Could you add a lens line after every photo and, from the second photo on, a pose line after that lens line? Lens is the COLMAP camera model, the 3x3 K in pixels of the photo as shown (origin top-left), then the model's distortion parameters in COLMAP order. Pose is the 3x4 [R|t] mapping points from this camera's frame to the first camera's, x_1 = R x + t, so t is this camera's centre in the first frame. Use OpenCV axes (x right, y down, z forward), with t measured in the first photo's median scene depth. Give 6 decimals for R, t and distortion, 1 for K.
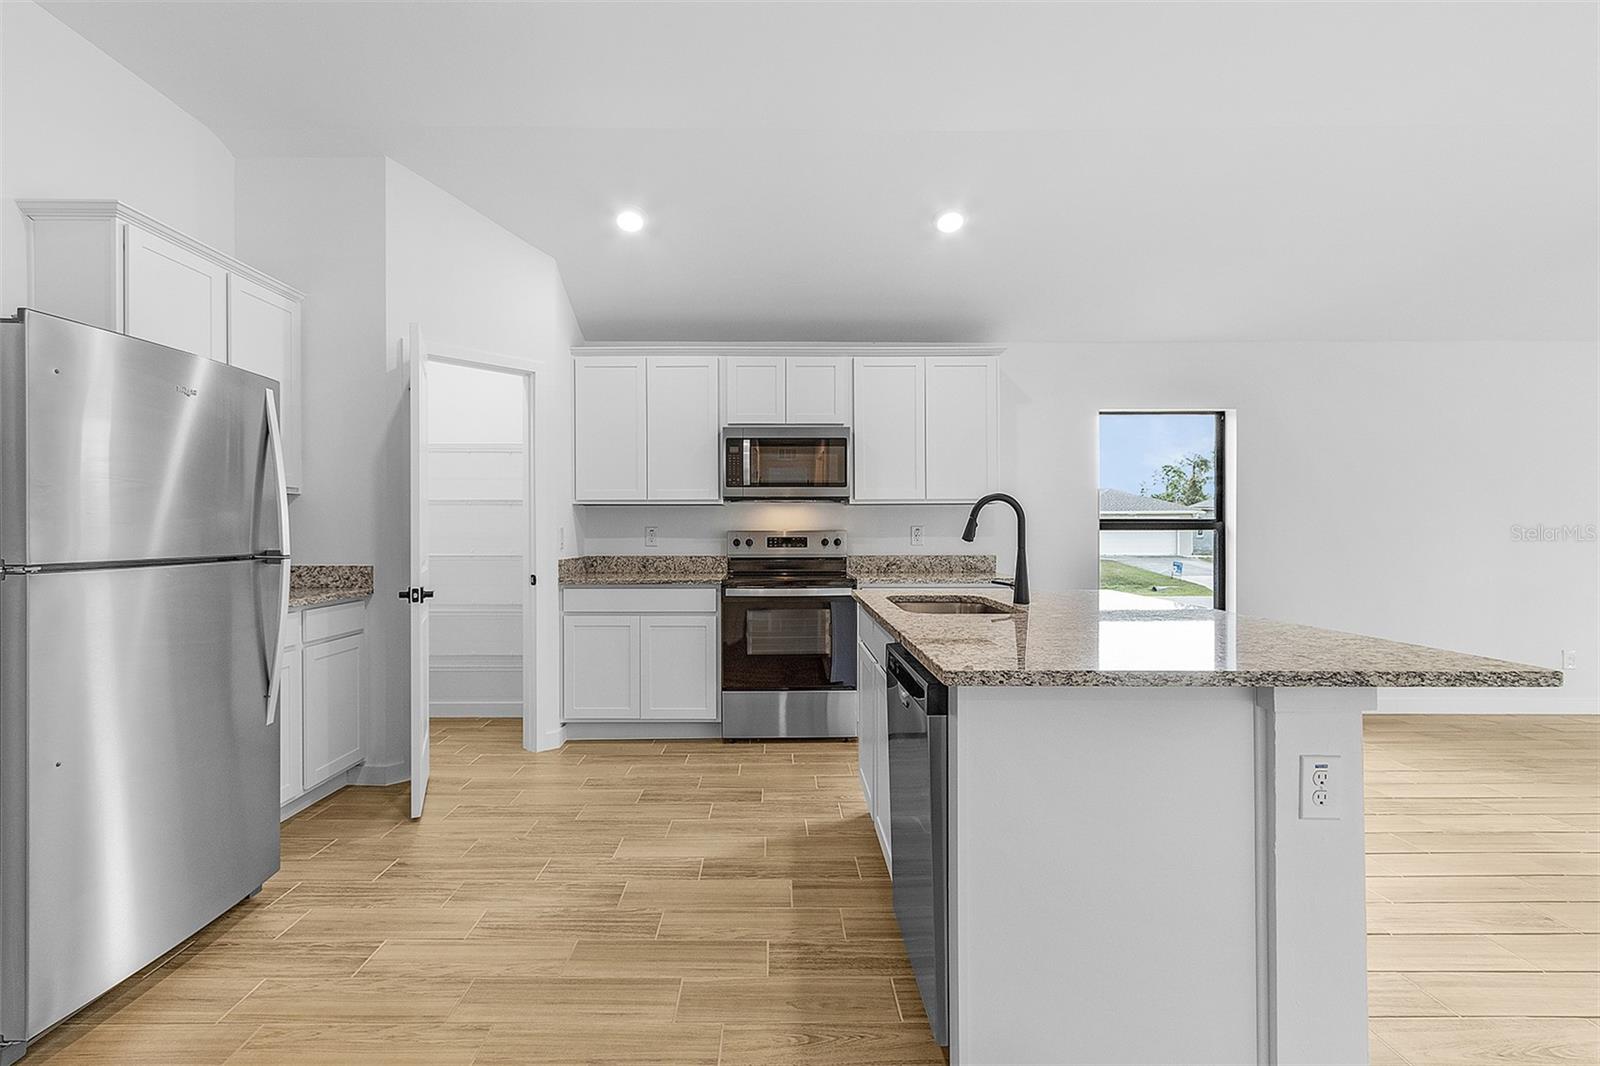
lens RADIAL K [[753.2, 0, 785.6], [0, 753.2, 531.6], [0, 0, 1]] dist [0.004654, -0.000520]
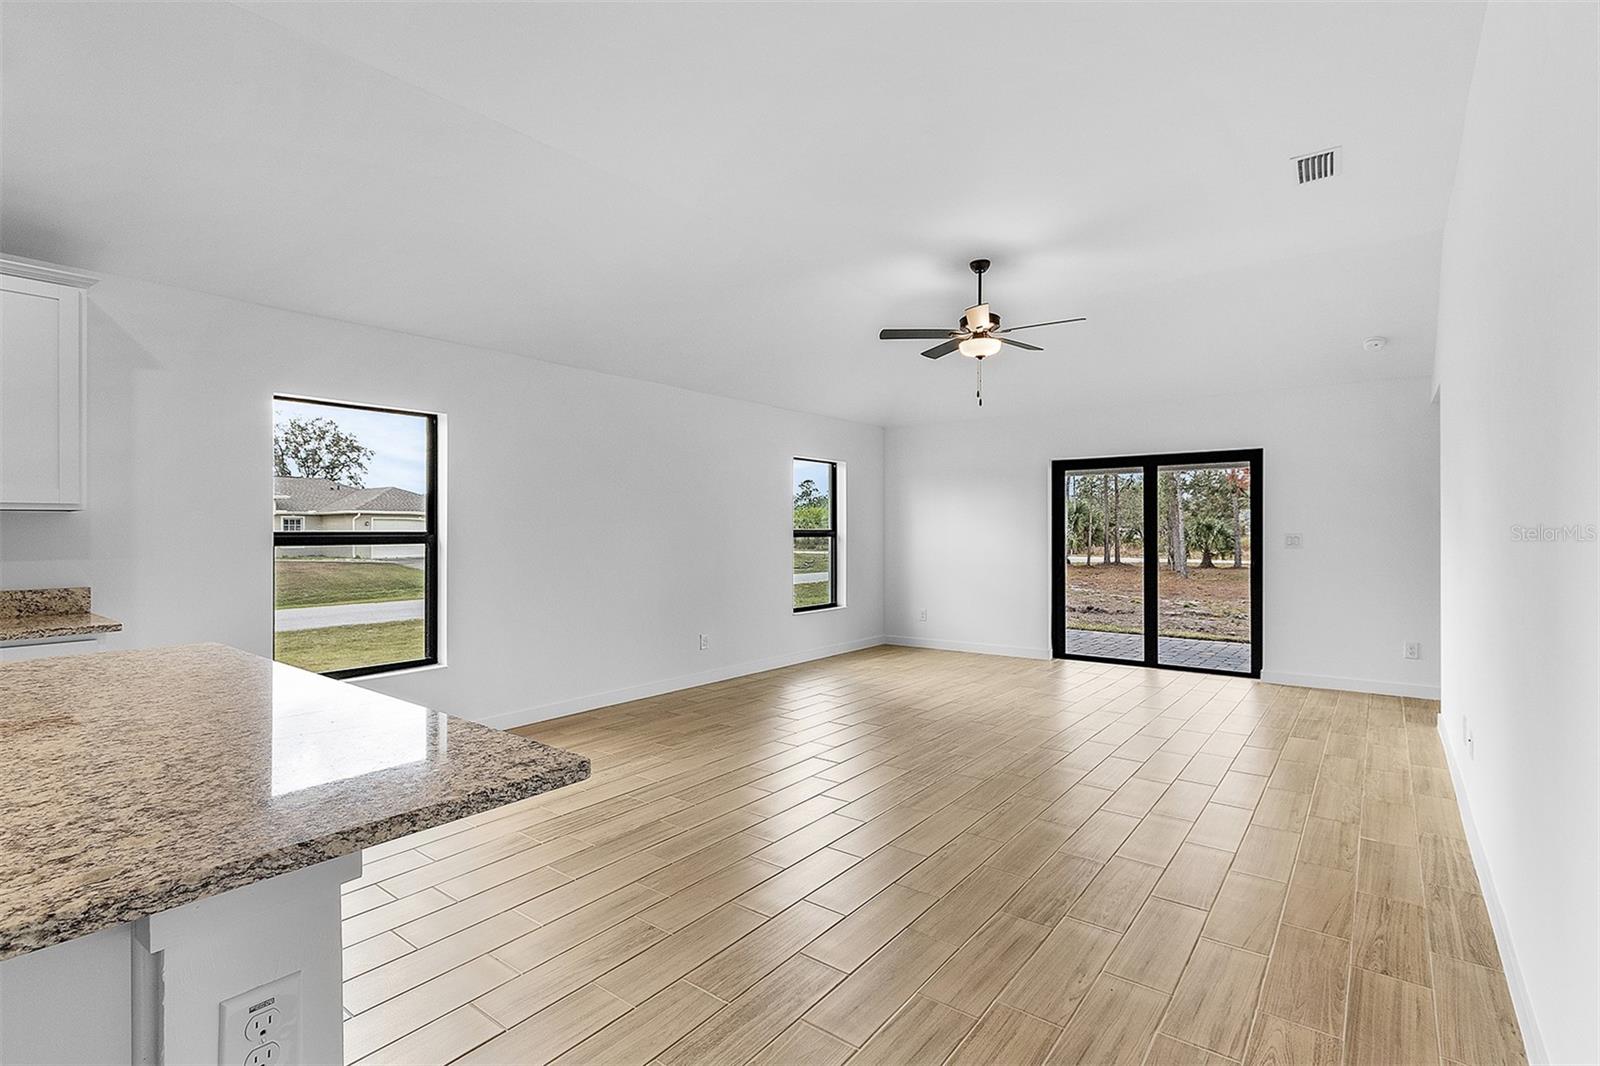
lens RADIAL K [[753.2, 0, 803.4], [0, 753.2, 523.7], [0, 0, 1]] dist [0.004654, -0.000520]
pose [[0.617180, 0.007087, 0.786790, 0.151637], [0.002189, 0.999940, -0.010724, -0.017755], [-0.786819, 0.008341, 0.617127, 0.089733]]
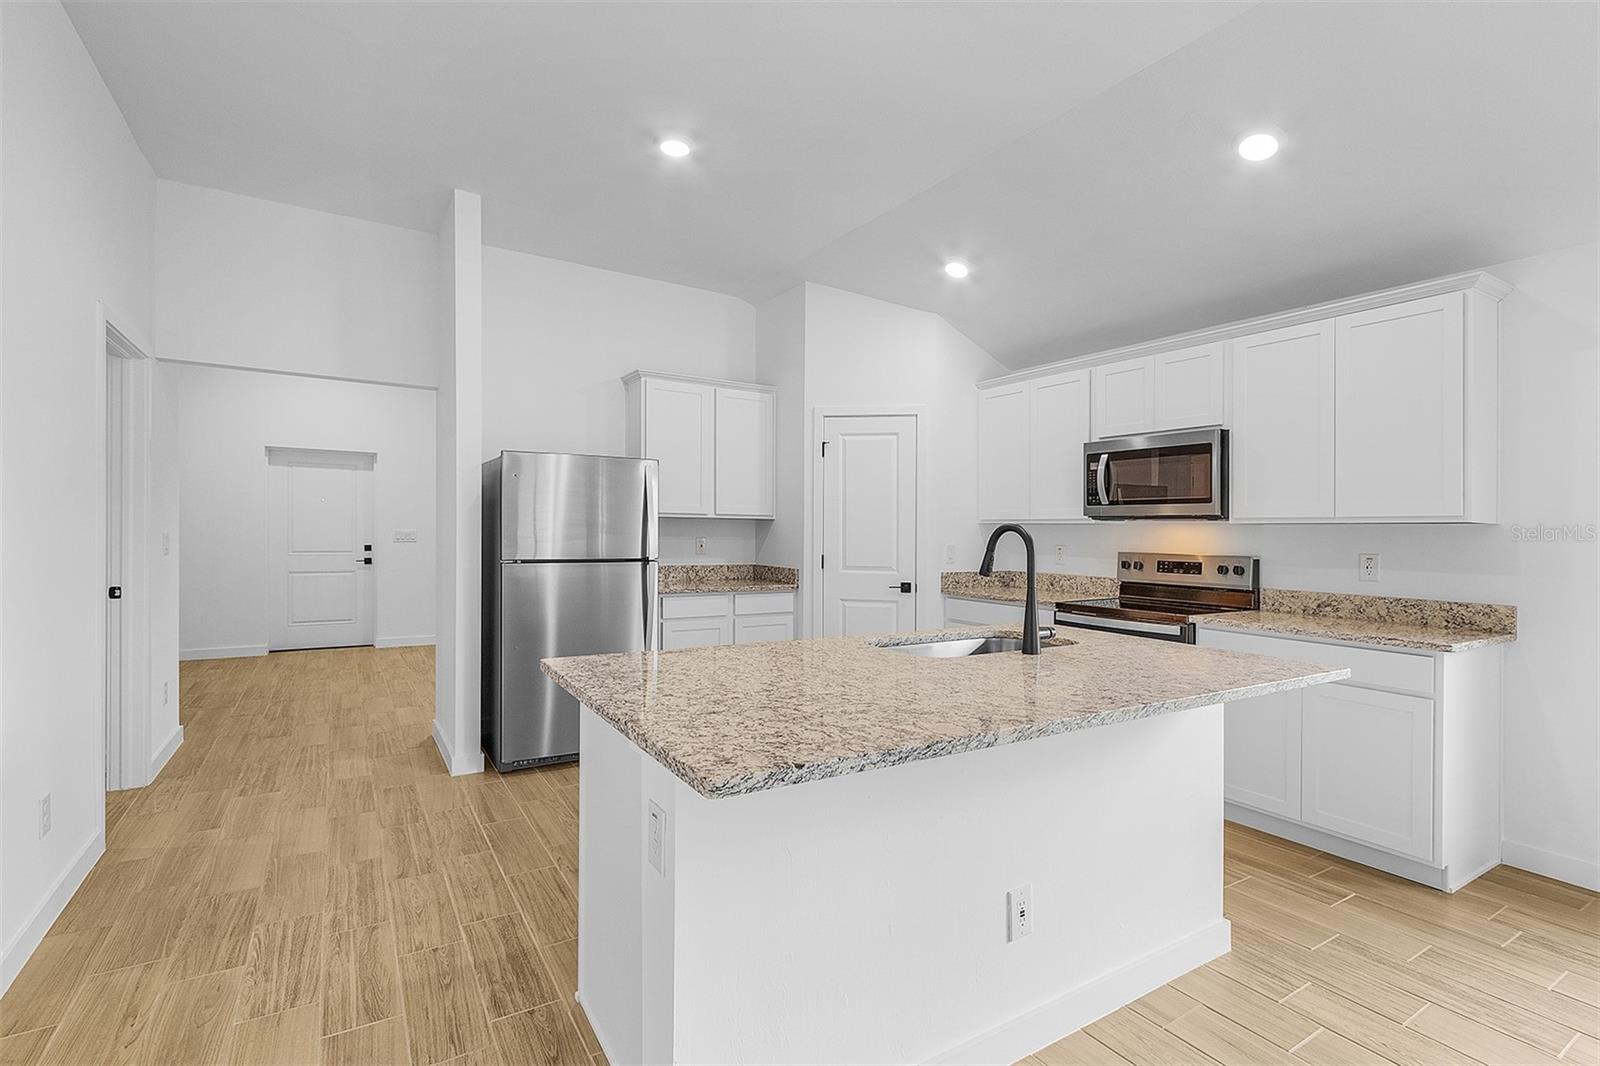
lens RADIAL K [[753.2, 0, 806.8], [0, 753.2, 533.6], [0, 0, 1]] dist [0.004654, -0.000520]
pose [[0.530343, 0.012382, -0.847693, 0.531009], [-0.015975, 0.999862, 0.004610, -0.022763], [0.847633, 0.011097, 0.530467, 0.200123]]
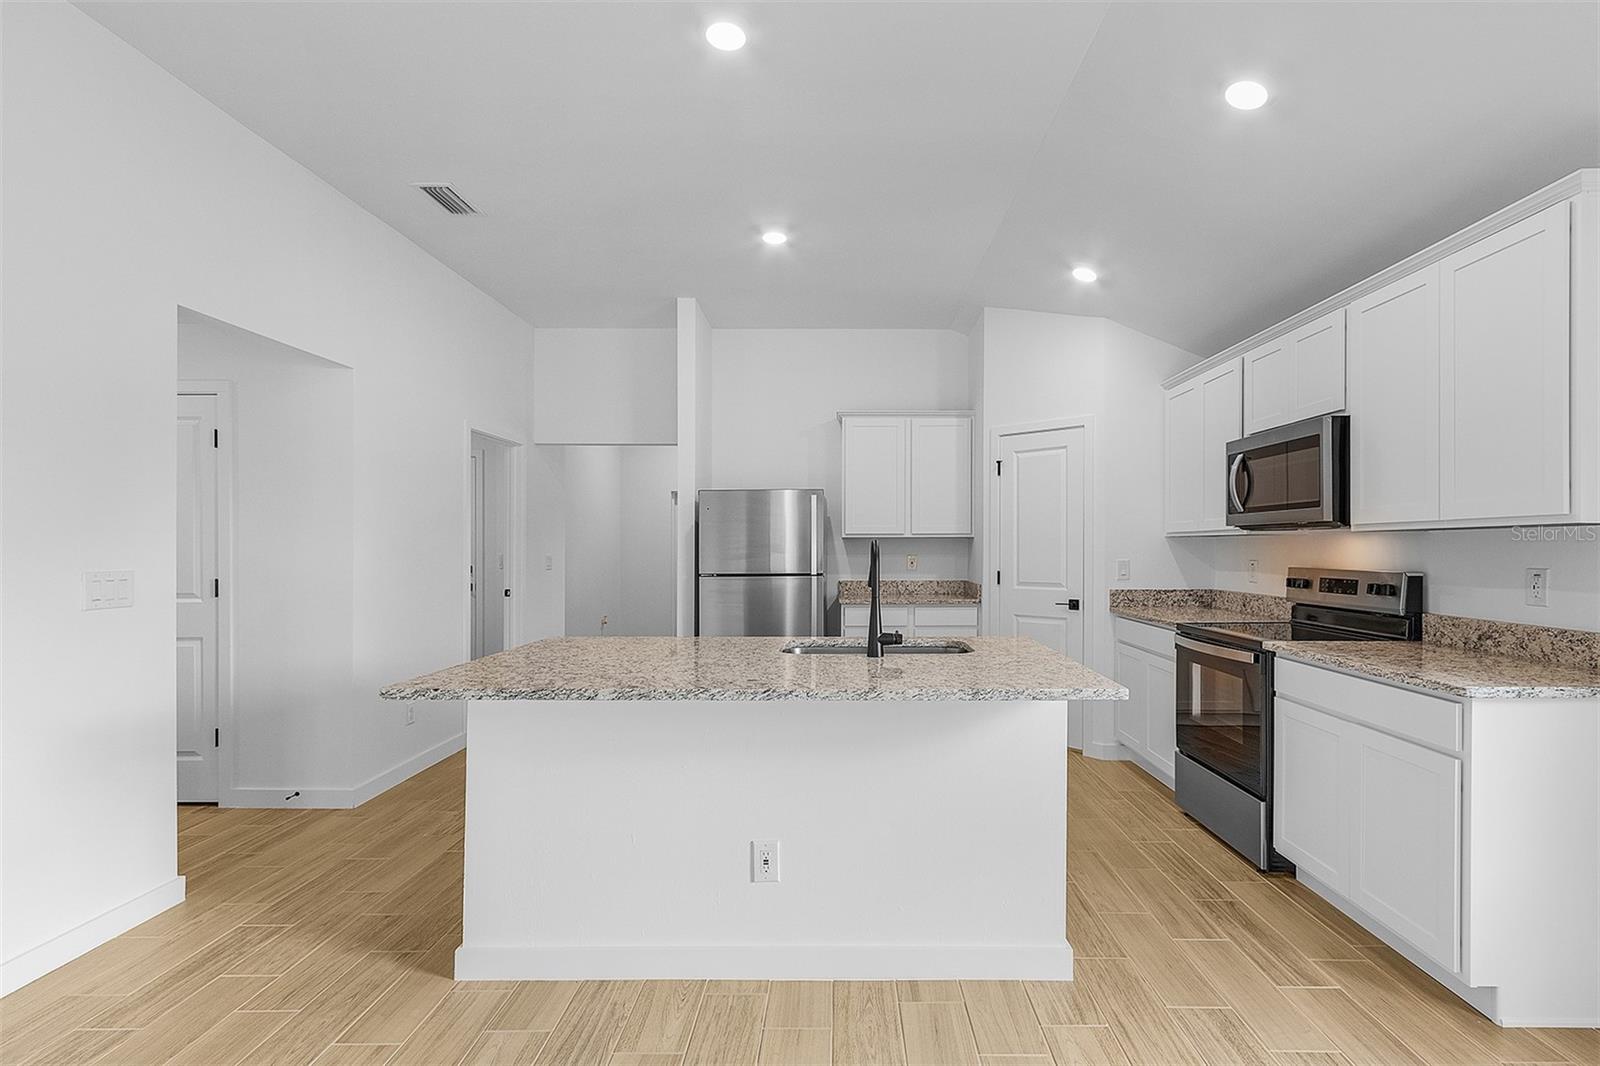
lens RADIAL K [[753.2, 0, 835.2], [0, 753.2, 548.6], [0, 0, 1]] dist [0.004654, -0.000520]
pose [[-0.009118, 0.003440, -0.999953, 0.744933], [0.000273, 0.999994, 0.003437, -0.024323], [0.999958, -0.000241, -0.009119, 0.573217]]
